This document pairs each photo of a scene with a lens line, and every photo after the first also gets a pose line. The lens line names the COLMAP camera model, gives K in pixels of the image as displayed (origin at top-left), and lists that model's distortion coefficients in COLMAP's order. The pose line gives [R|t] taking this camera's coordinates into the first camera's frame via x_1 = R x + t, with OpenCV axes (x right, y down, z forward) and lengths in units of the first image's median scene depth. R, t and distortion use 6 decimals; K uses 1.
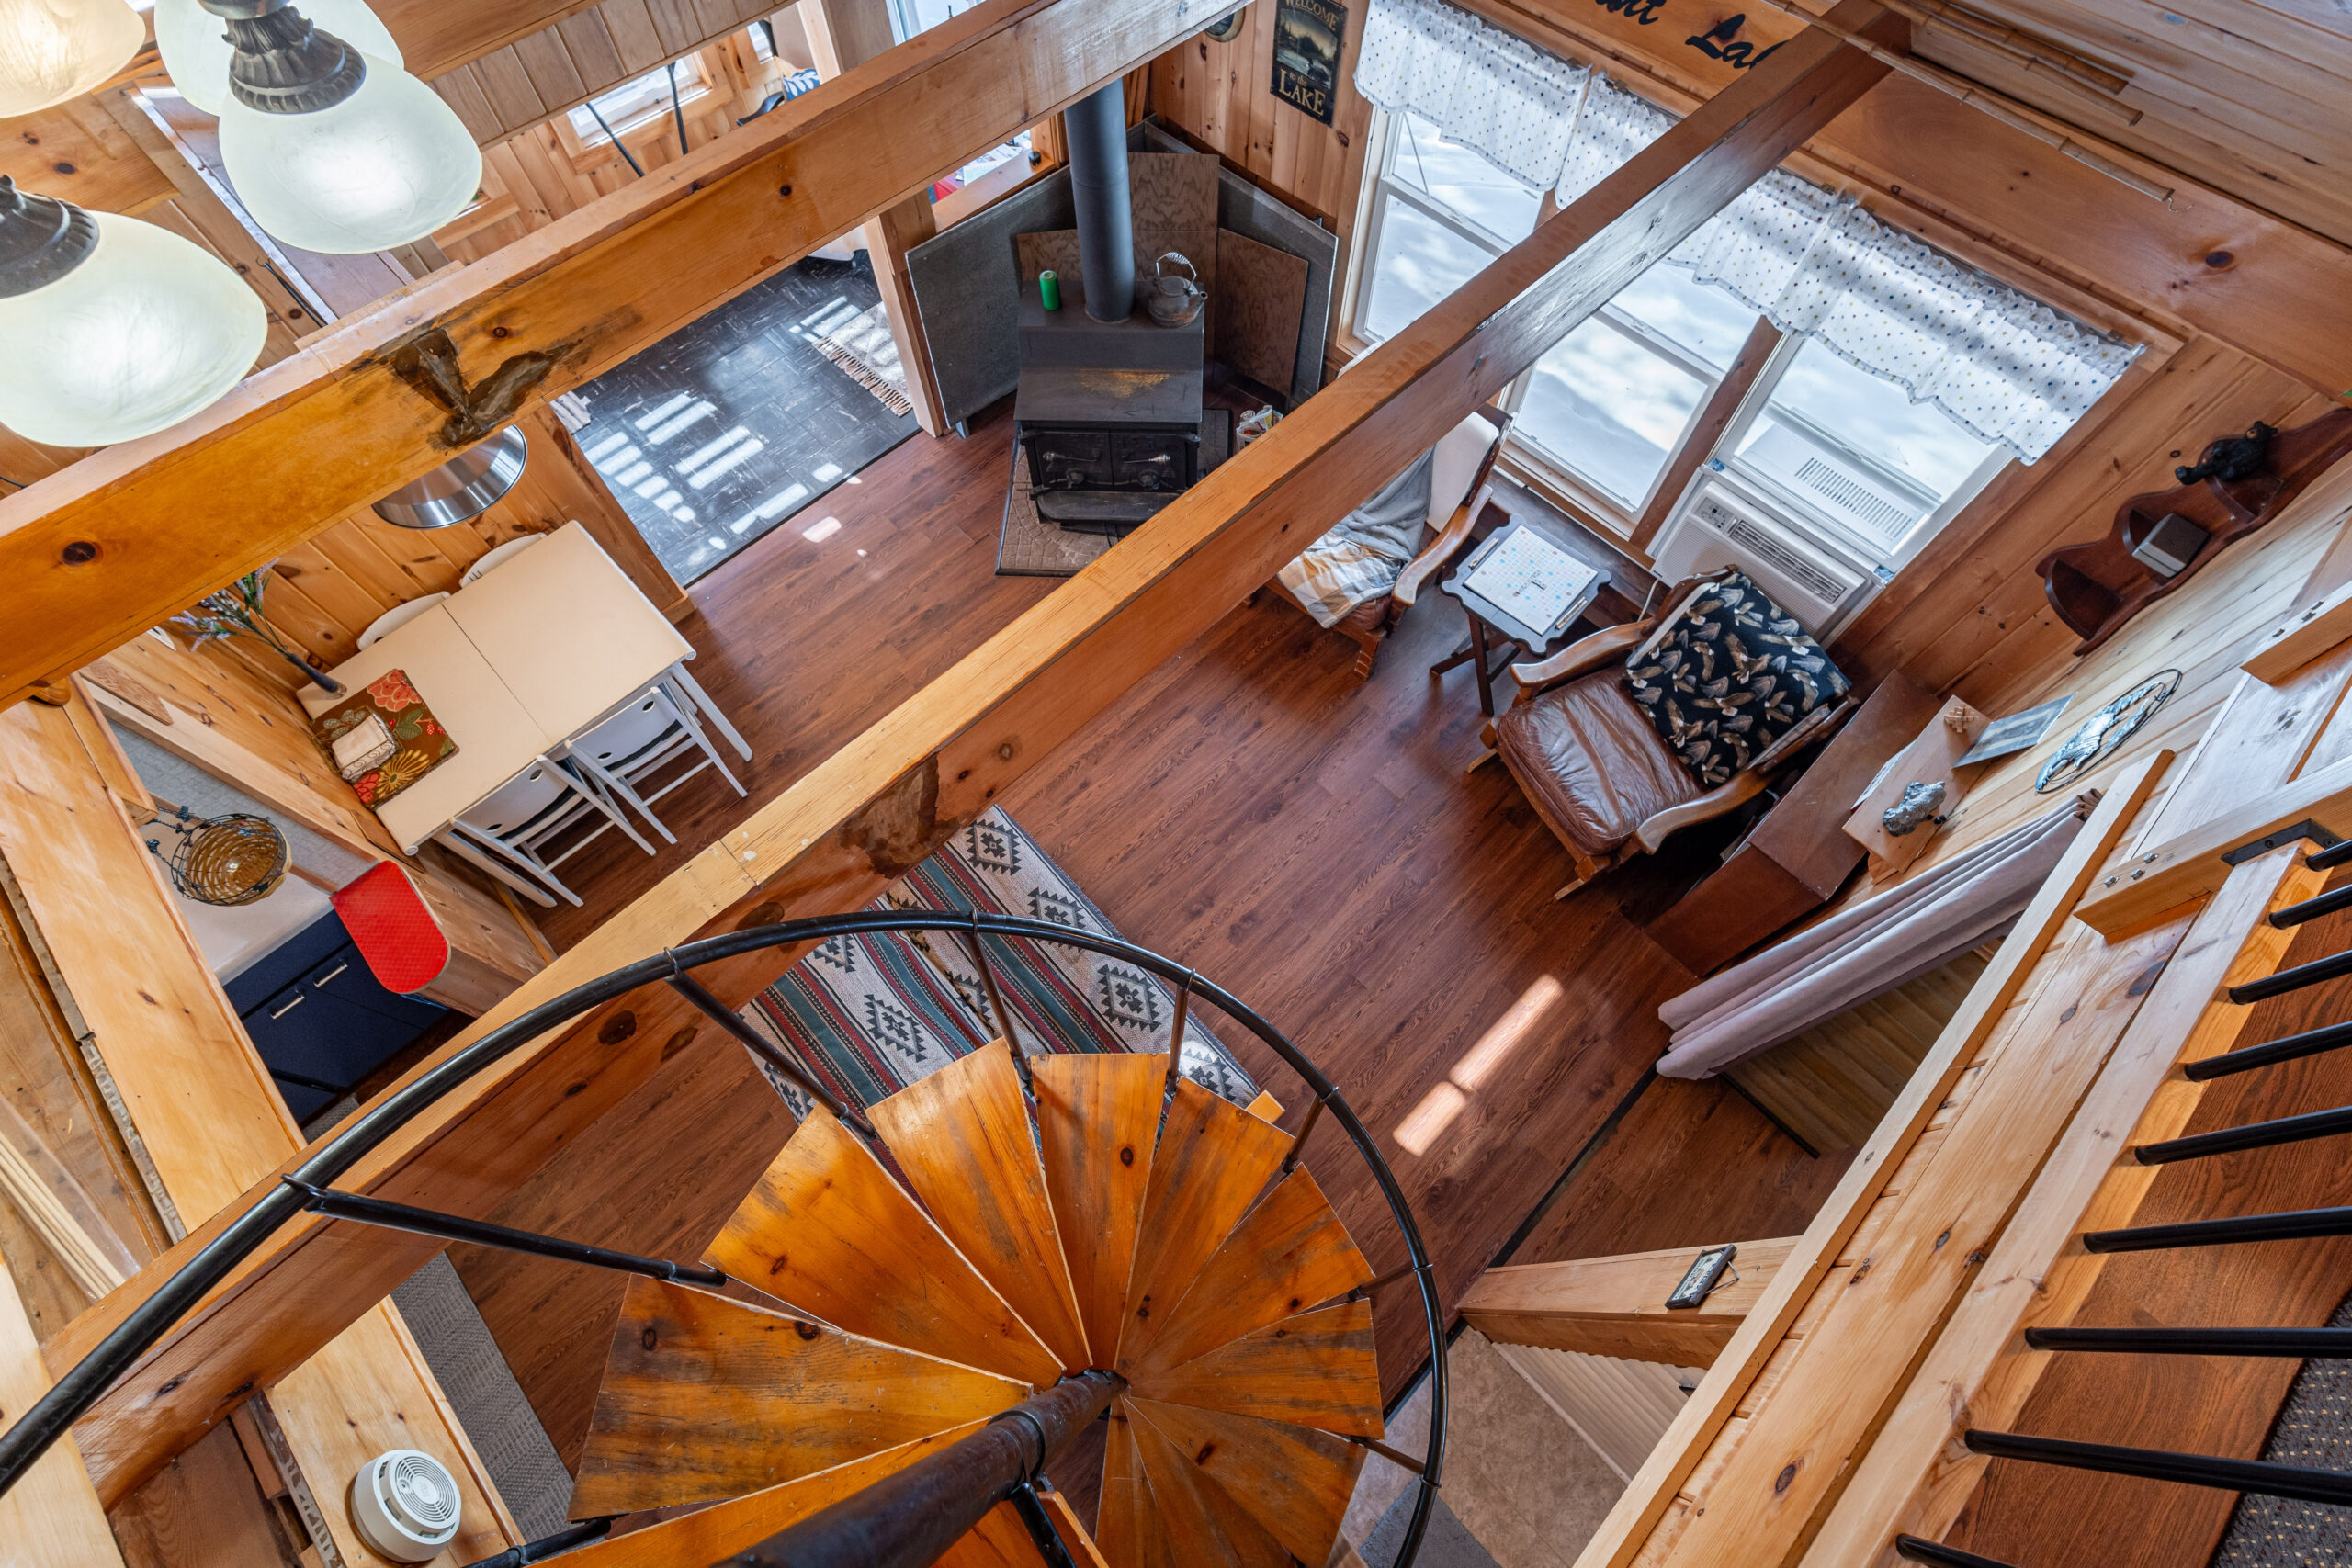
lens RADIAL K [[1040.2, 0, 1174.7], [0, 1040.2, 774.4], [0, 0, 1]] dist [-0.015796, 0.004503]
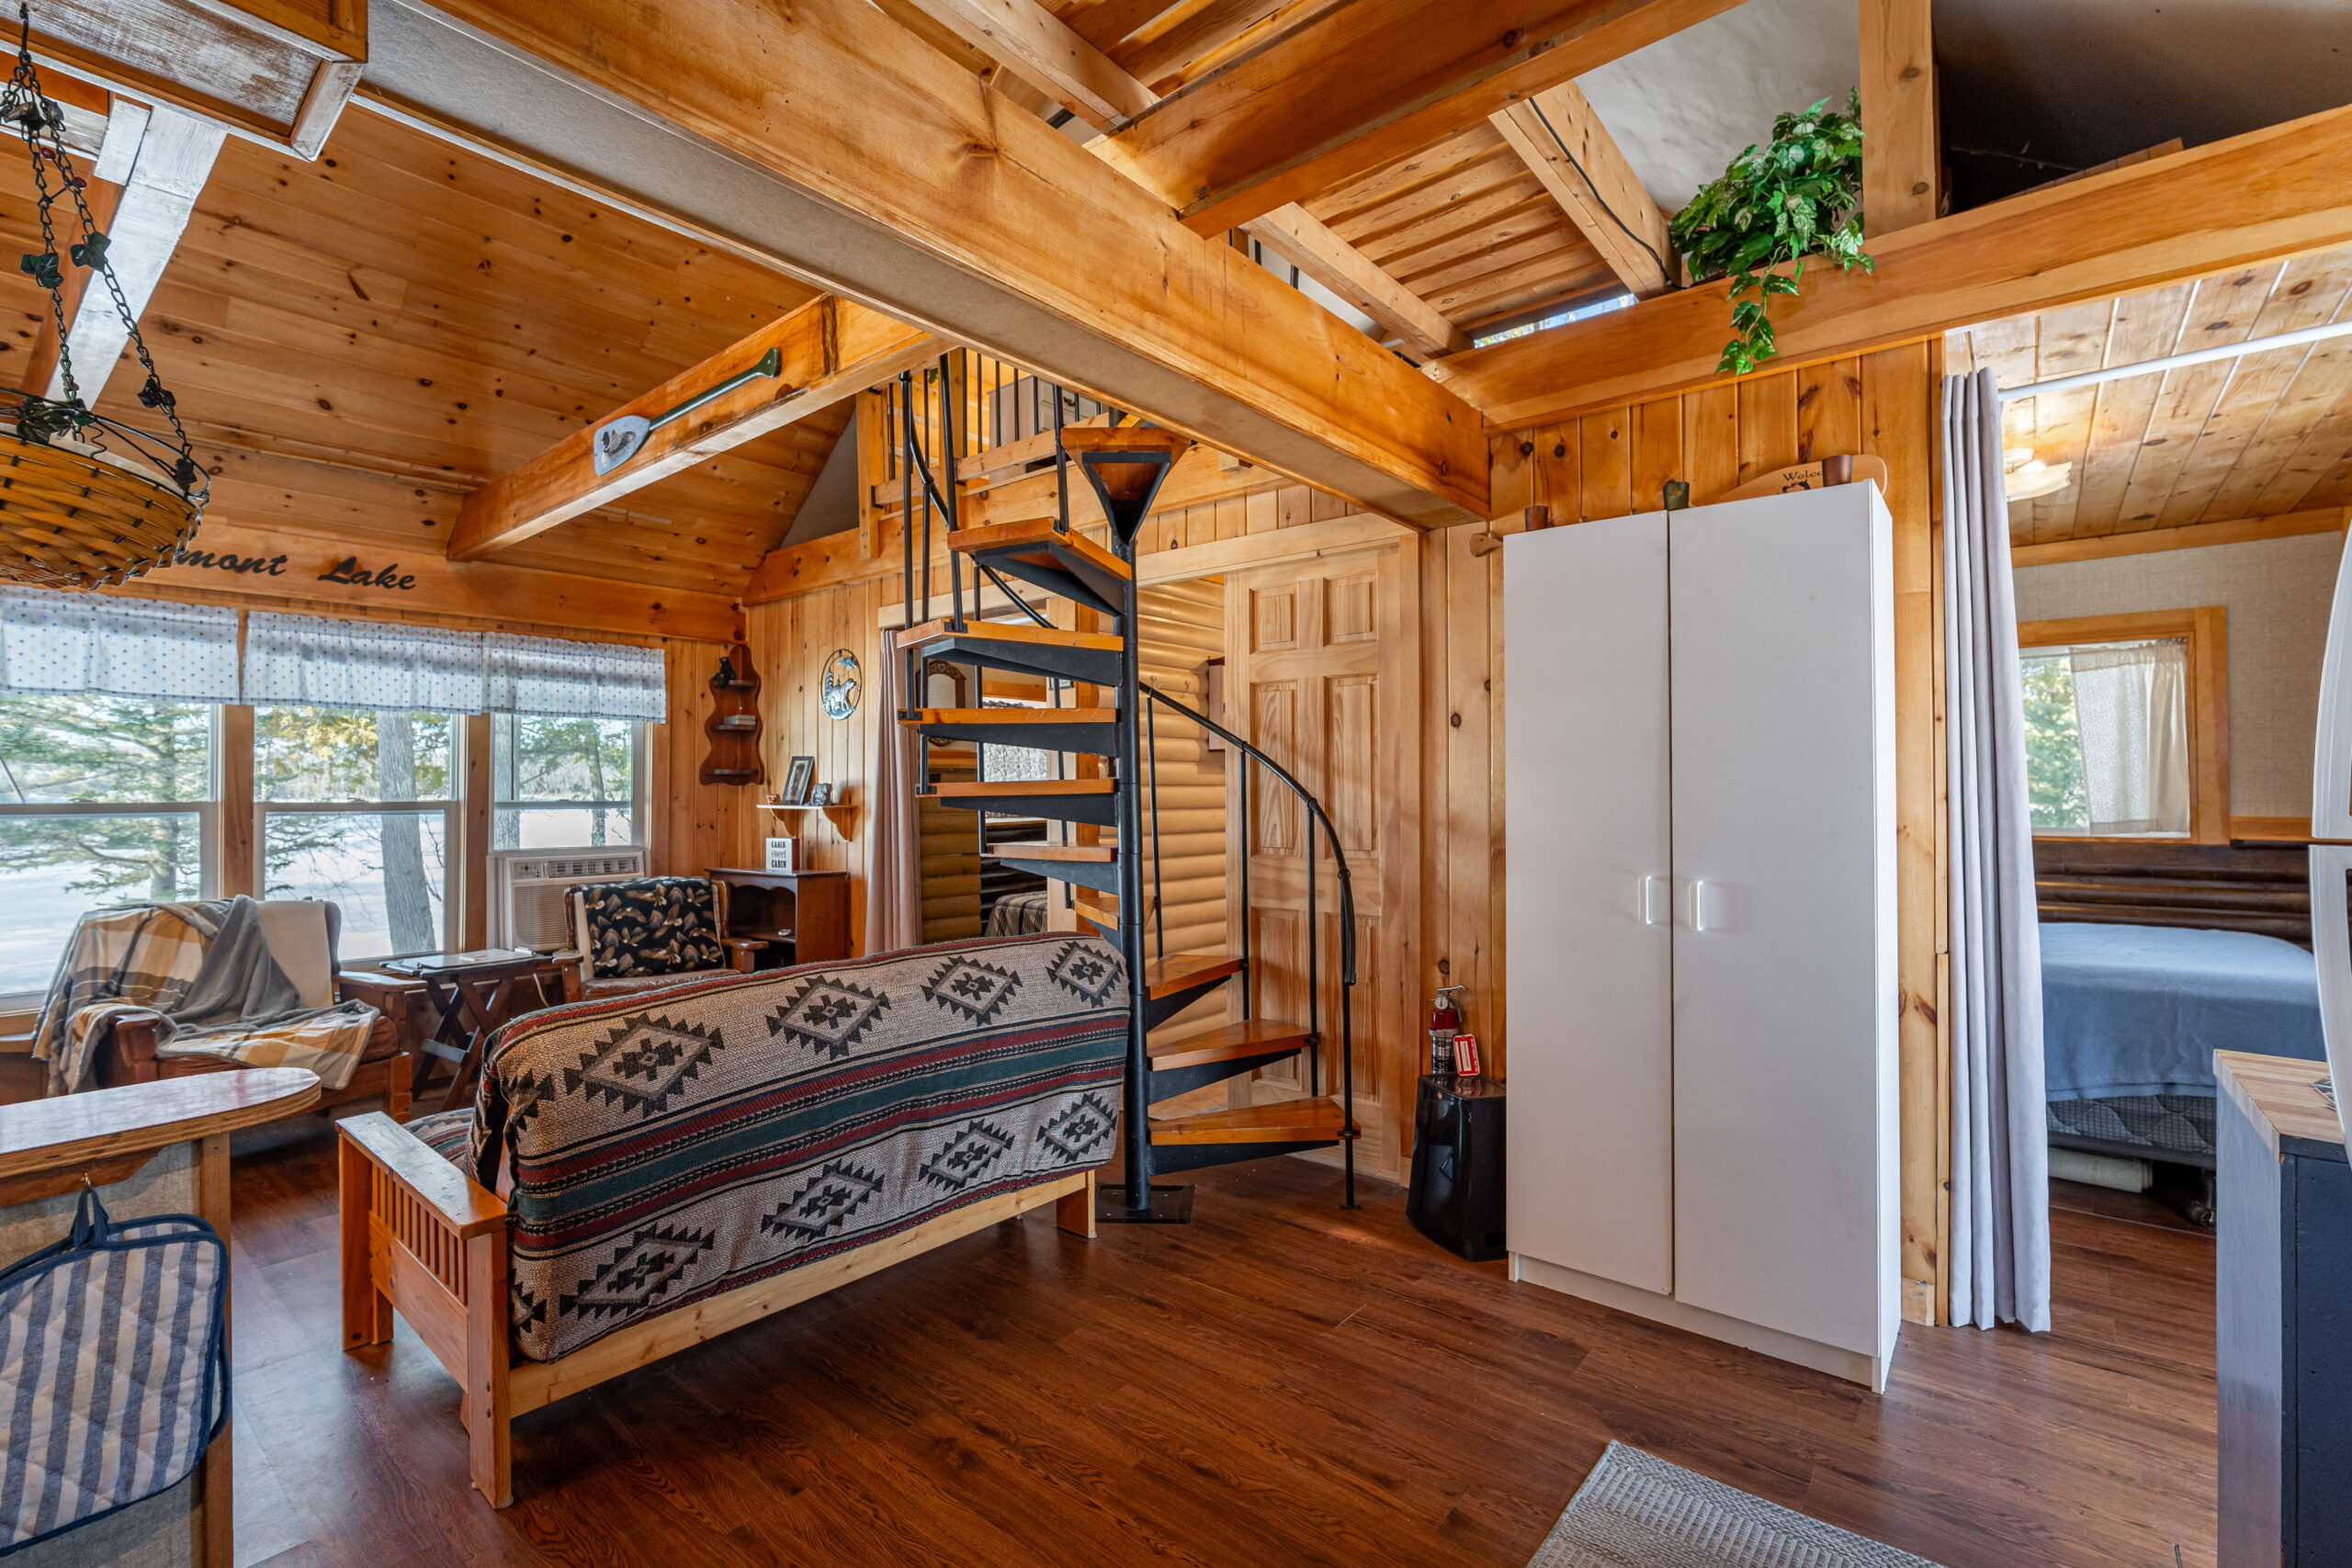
lens RADIAL K [[1040.2, 0, 1183.7], [0, 1040.2, 776.7], [0, 0, 1]] dist [-0.015796, 0.004503]
pose [[-0.122395, 0.025973, 0.992142, -0.919068], [0.888149, 0.449026, 0.097811, 0.316955], [-0.442957, 0.893141, -0.078027, 0.654878]]
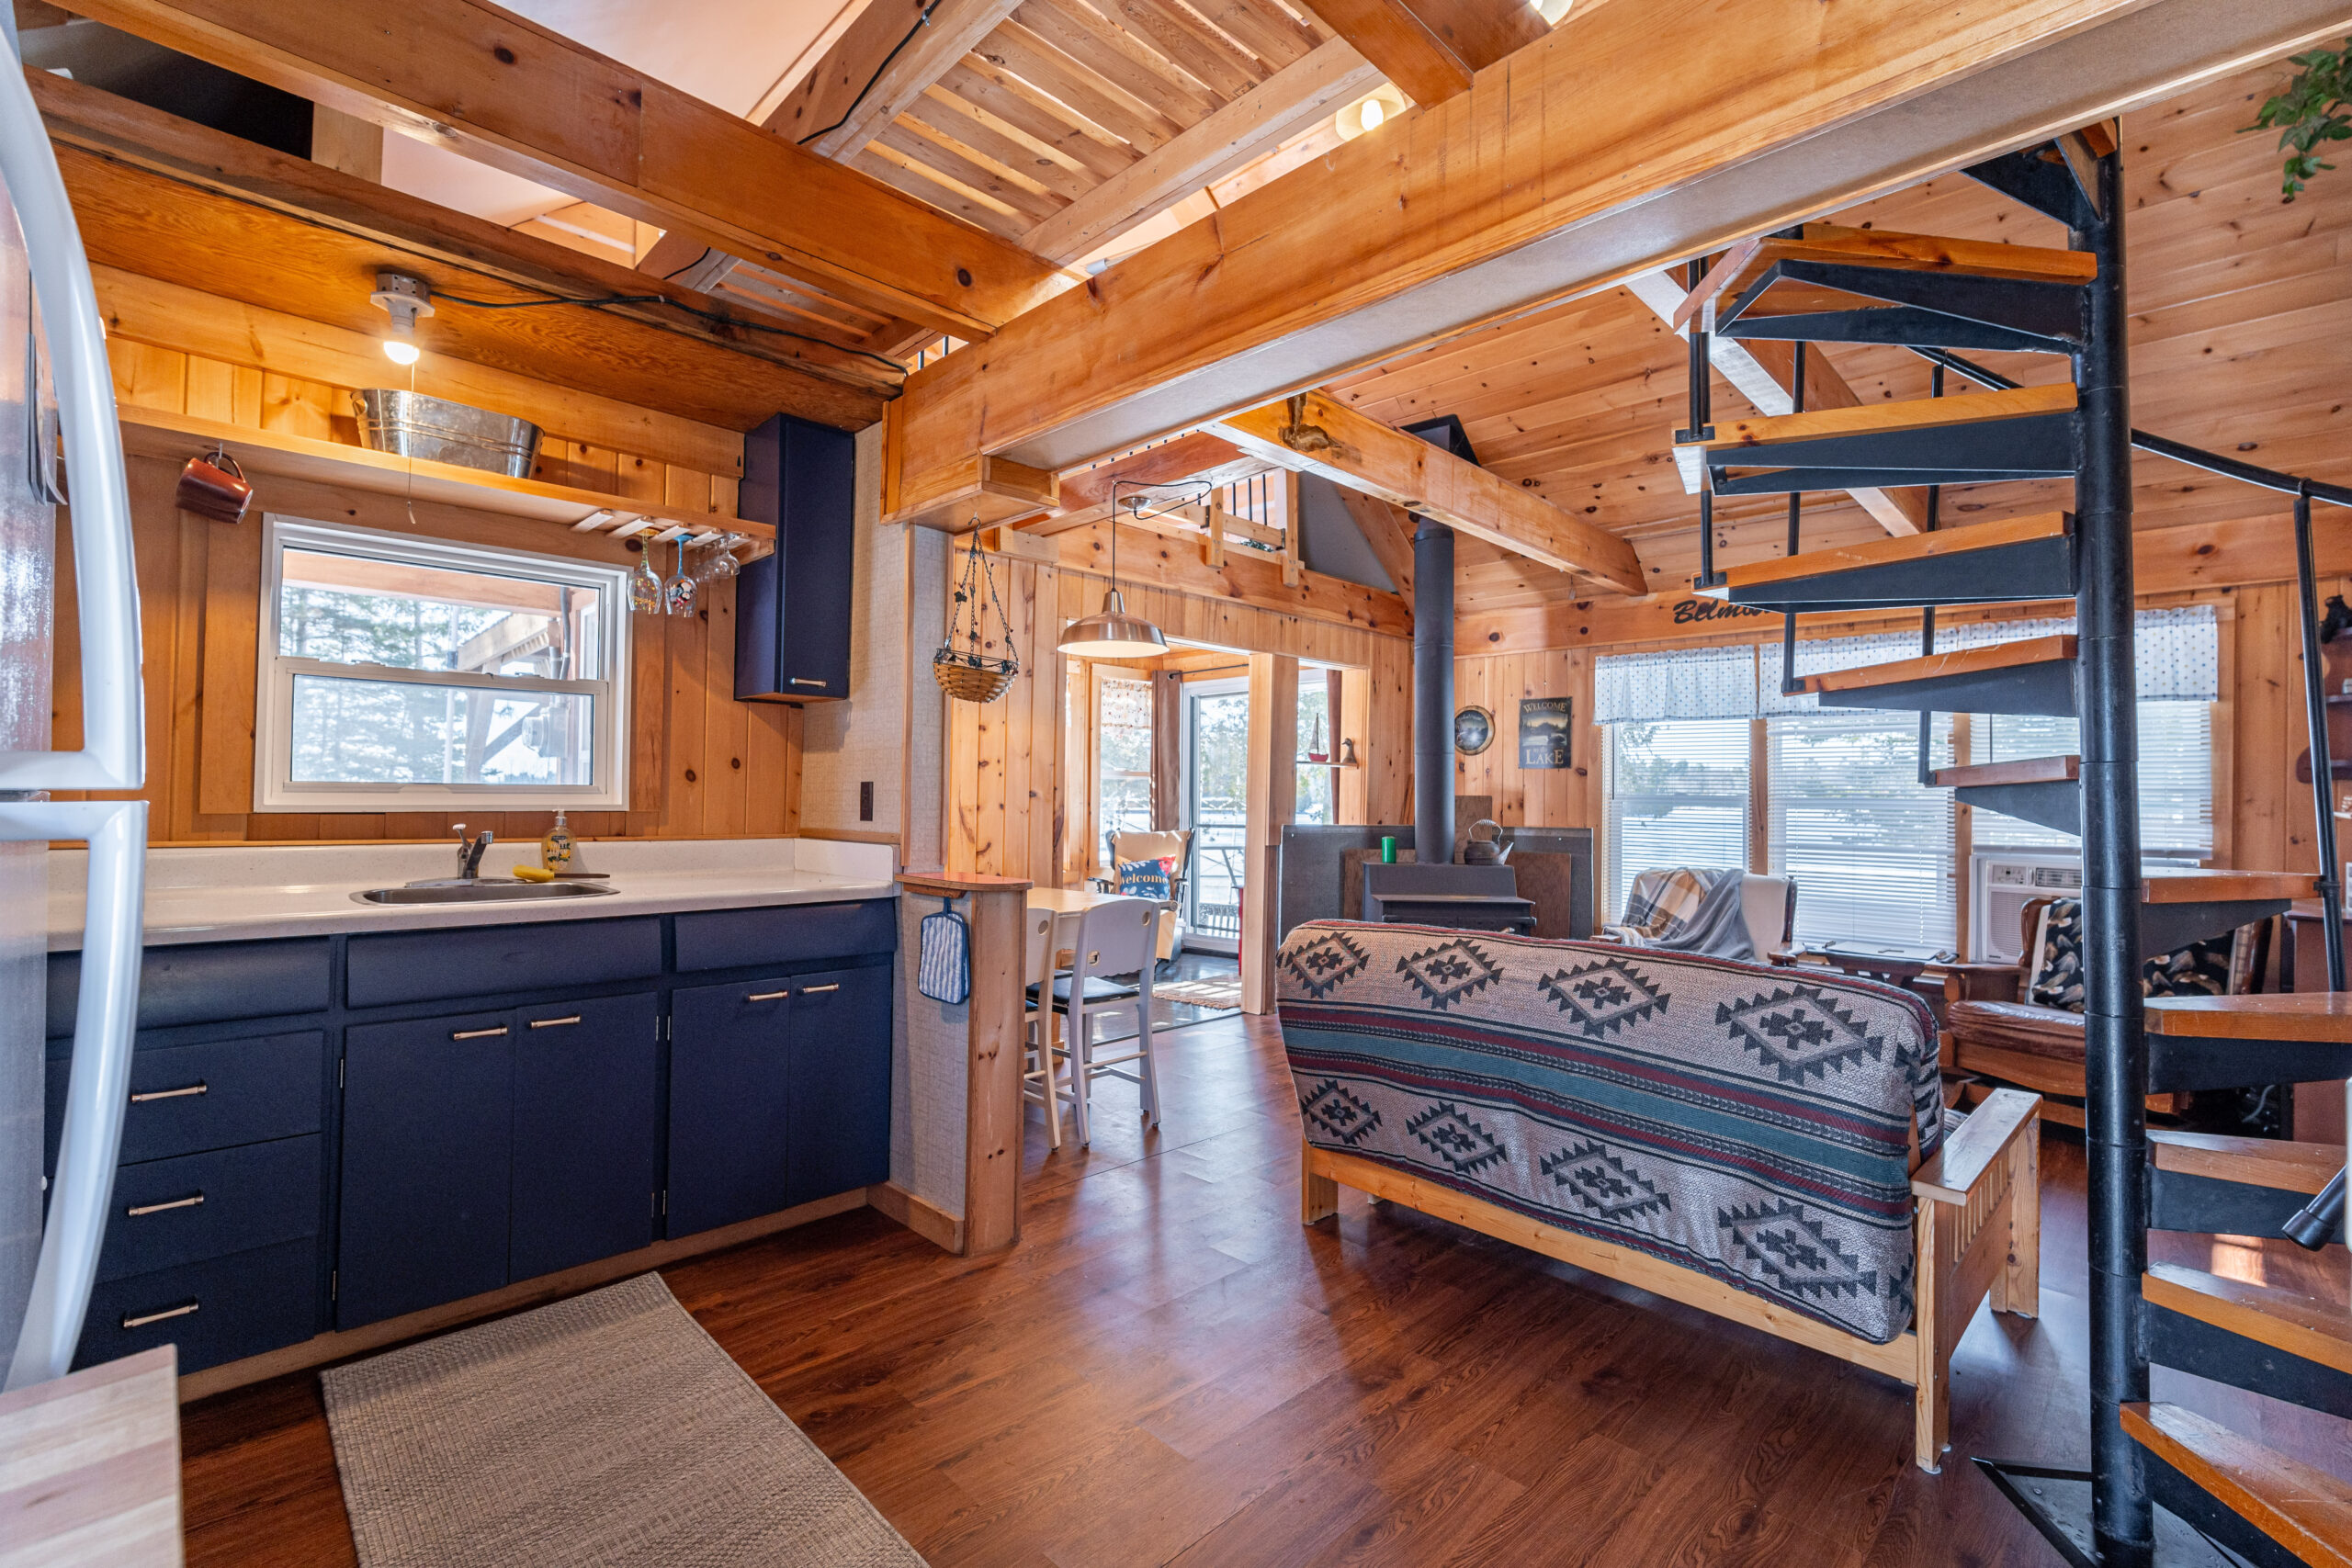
lens RADIAL K [[1040.2, 0, 1180.9], [0, 1040.2, 772.1], [0, 0, 1]] dist [-0.015796, 0.004503]
pose [[0.999451, 0.026253, 0.020223, -0.492463], [0.006773, 0.435562, -0.900133, 0.804003], [-0.032439, 0.899776, 0.435145, 0.416250]]
